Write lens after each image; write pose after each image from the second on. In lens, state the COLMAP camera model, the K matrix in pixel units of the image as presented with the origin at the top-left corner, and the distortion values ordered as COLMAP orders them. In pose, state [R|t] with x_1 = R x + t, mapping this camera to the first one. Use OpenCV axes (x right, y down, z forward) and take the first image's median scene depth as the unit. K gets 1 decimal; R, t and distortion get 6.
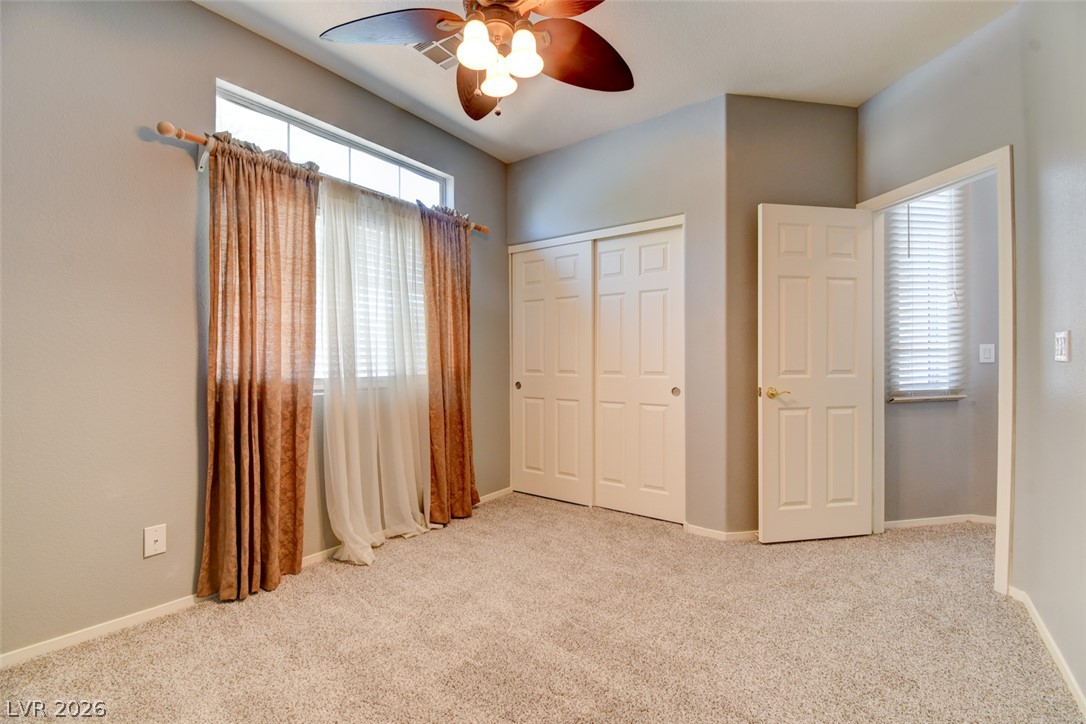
lens RADIAL K [[477.0, 0, 545.5], [0, 477.0, 360.0], [0, 0, 1]] dist [0.018613, -0.022609]
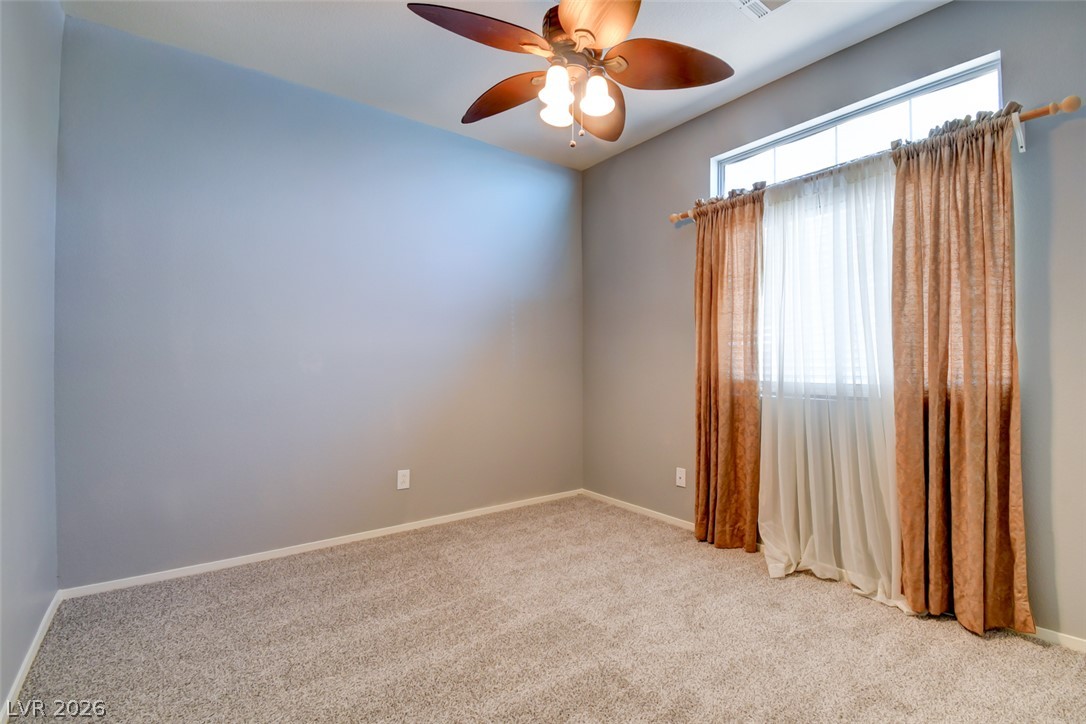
lens RADIAL K [[477.0, 0, 545.5], [0, 477.0, 360.0], [0, 0, 1]] dist [0.018613, -0.022609]
pose [[-0.303722, -0.007821, -0.952729, 0.691795], [-0.004475, 0.999967, -0.006782, 0.000489], [0.952750, 0.002203, -0.303747, 0.873852]]
